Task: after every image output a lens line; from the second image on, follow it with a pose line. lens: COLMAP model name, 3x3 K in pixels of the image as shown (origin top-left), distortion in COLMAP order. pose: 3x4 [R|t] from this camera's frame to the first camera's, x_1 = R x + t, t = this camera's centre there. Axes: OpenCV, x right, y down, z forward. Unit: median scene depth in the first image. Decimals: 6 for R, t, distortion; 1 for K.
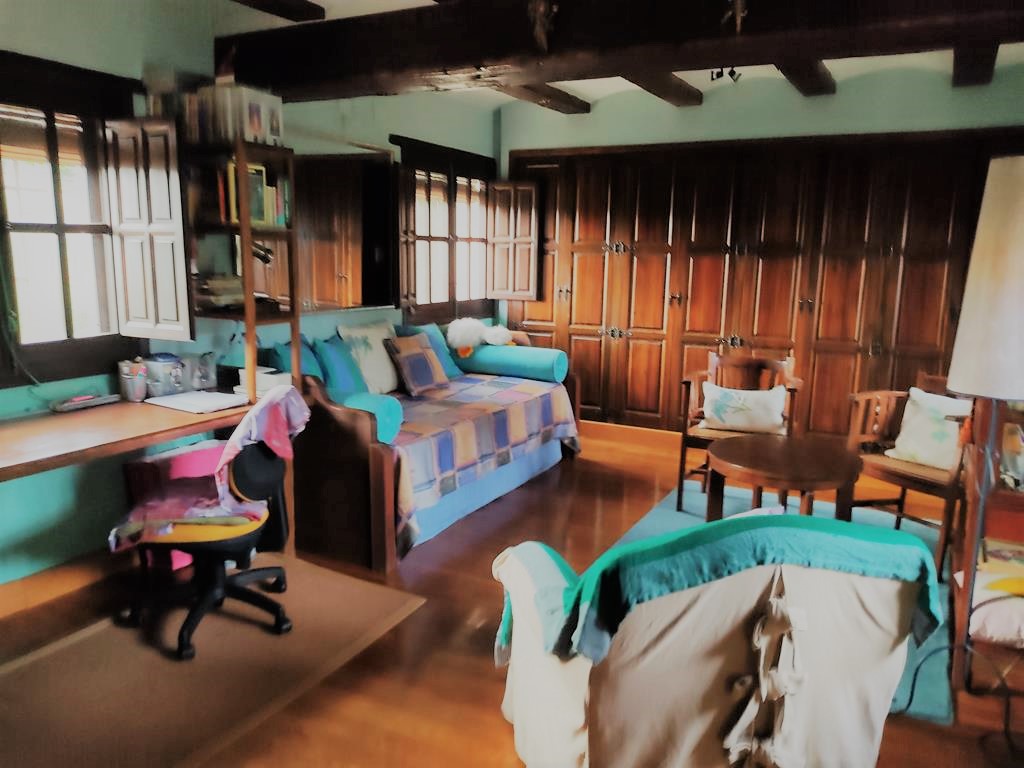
lens RADIAL K [[774.5, 0, 511.8], [0, 774.5, 385.0], [0, 0, 1]] dist [-0.002965, 0.001272]
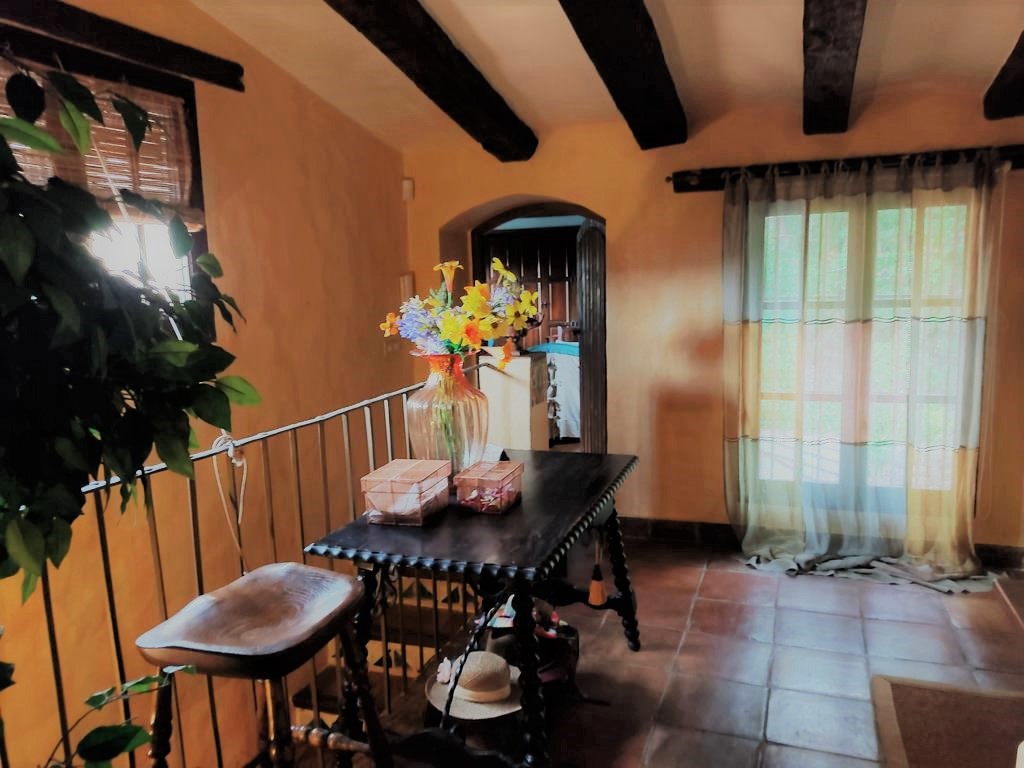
lens RADIAL K [[774.5, 0, 513.3], [0, 774.5, 386.7], [0, 0, 1]] dist [-0.002965, 0.001272]
pose [[0.990362, -0.066307, 0.121599, -0.138196], [0.070439, 0.997065, -0.029999, 0.172083], [-0.119253, 0.038275, 0.992126, -1.077887]]
